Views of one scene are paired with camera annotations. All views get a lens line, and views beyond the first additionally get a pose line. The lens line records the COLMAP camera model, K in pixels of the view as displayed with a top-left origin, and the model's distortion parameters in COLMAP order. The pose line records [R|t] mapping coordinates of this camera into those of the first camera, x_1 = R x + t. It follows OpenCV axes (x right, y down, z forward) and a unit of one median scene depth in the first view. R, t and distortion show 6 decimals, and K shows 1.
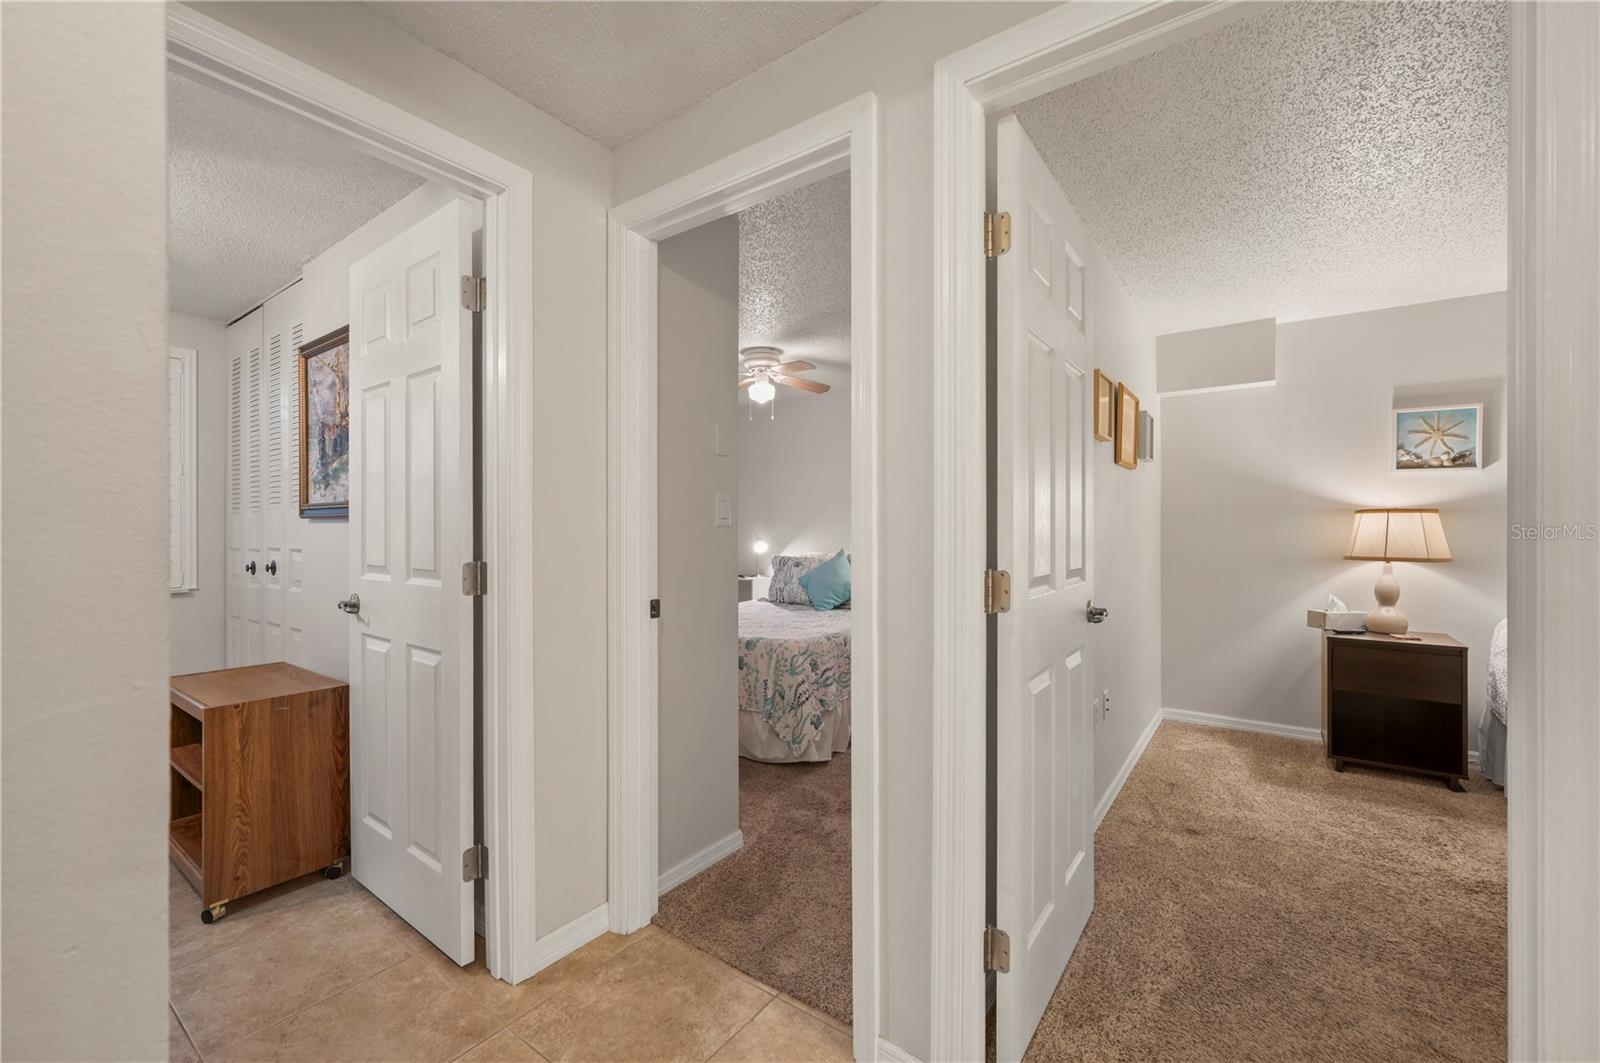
lens RADIAL K [[633.7, 0, 813.0], [0, 633.7, 530.2], [0, 0, 1]] dist [-0.000743, 0.000101]
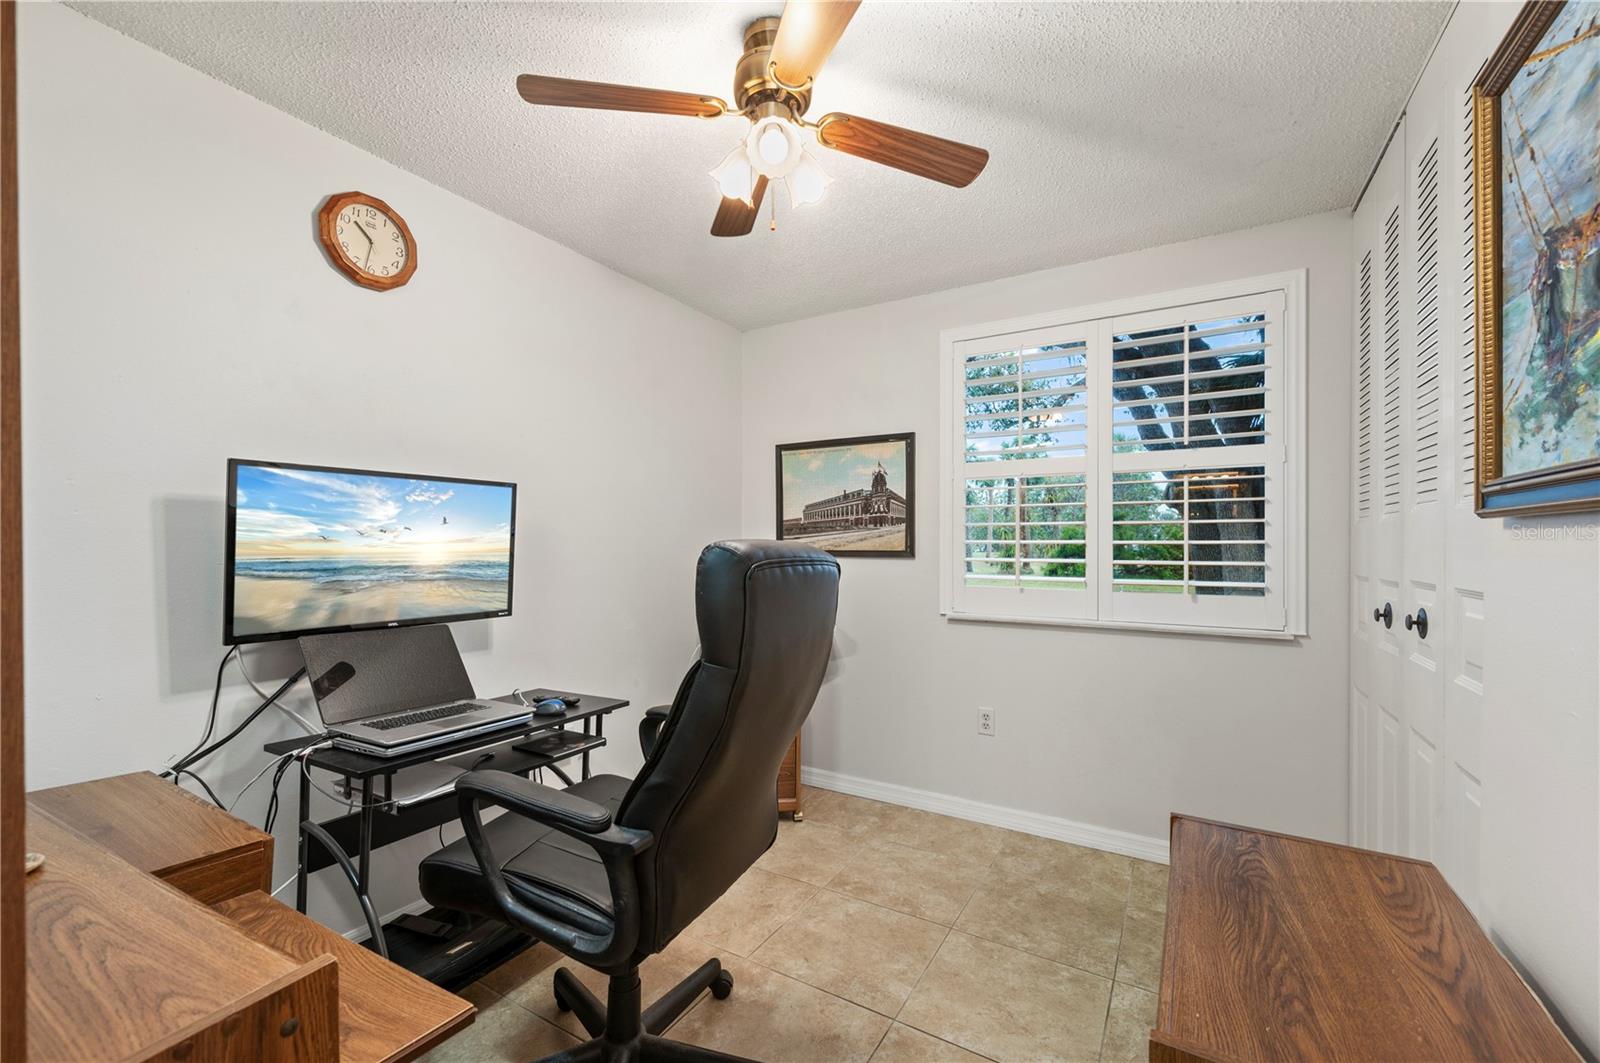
lens RADIAL K [[633.7, 0, 798.5], [0, 633.7, 544.3], [0, 0, 1]] dist [-0.000743, 0.000101]
pose [[0.051009, 0.001576, -0.998697, -0.447813], [-0.001040, 0.999998, 0.001525, -0.002343], [0.998698, 0.000961, 0.051010, 0.570367]]
